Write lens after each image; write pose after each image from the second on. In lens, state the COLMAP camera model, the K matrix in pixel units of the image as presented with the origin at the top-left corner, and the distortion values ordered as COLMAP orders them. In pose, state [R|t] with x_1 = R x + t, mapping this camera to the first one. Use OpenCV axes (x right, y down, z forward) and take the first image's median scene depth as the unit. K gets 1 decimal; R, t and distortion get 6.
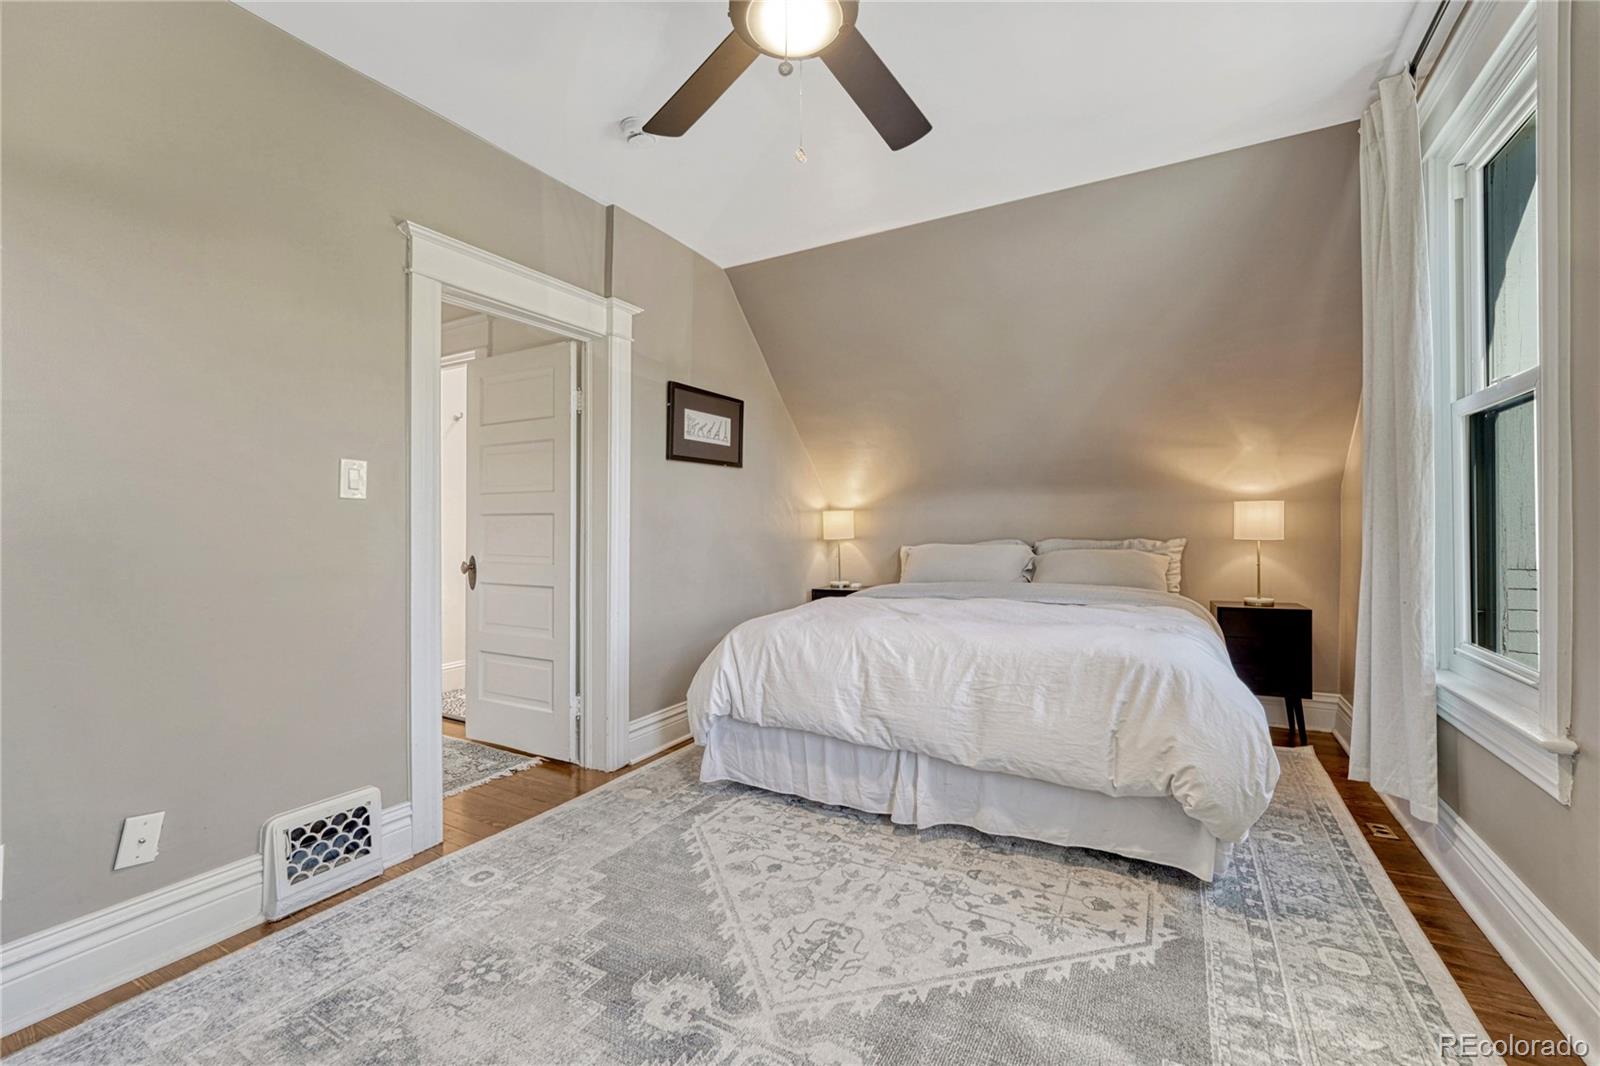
lens RADIAL K [[660.9, 0, 805.0], [0, 660.9, 535.2], [0, 0, 1]] dist [-0.016225, -0.000805]
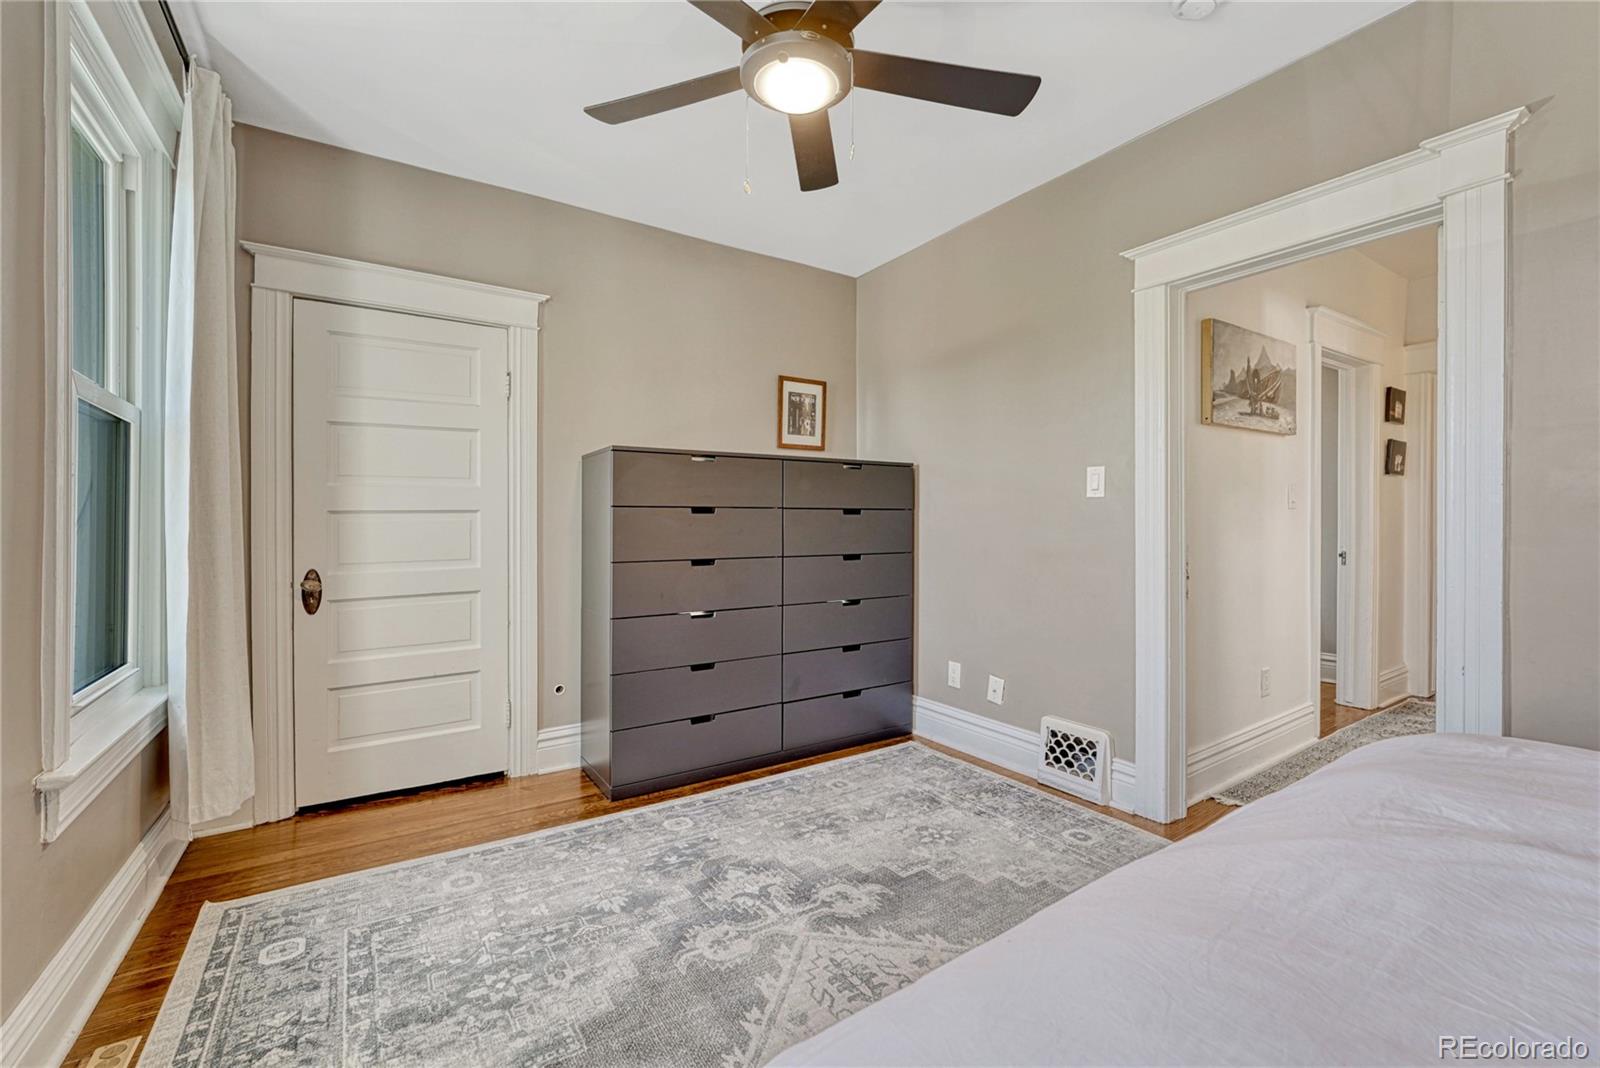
lens RADIAL K [[660.9, 0, 798.7], [0, 660.9, 511.2], [0, 0, 1]] dist [-0.016225, -0.000805]
pose [[-0.448206, 0.004336, -0.893920, 0.791578], [0.001273, 0.999990, 0.004212, -0.039735], [0.893929, 0.000750, -0.448207, 1.188537]]
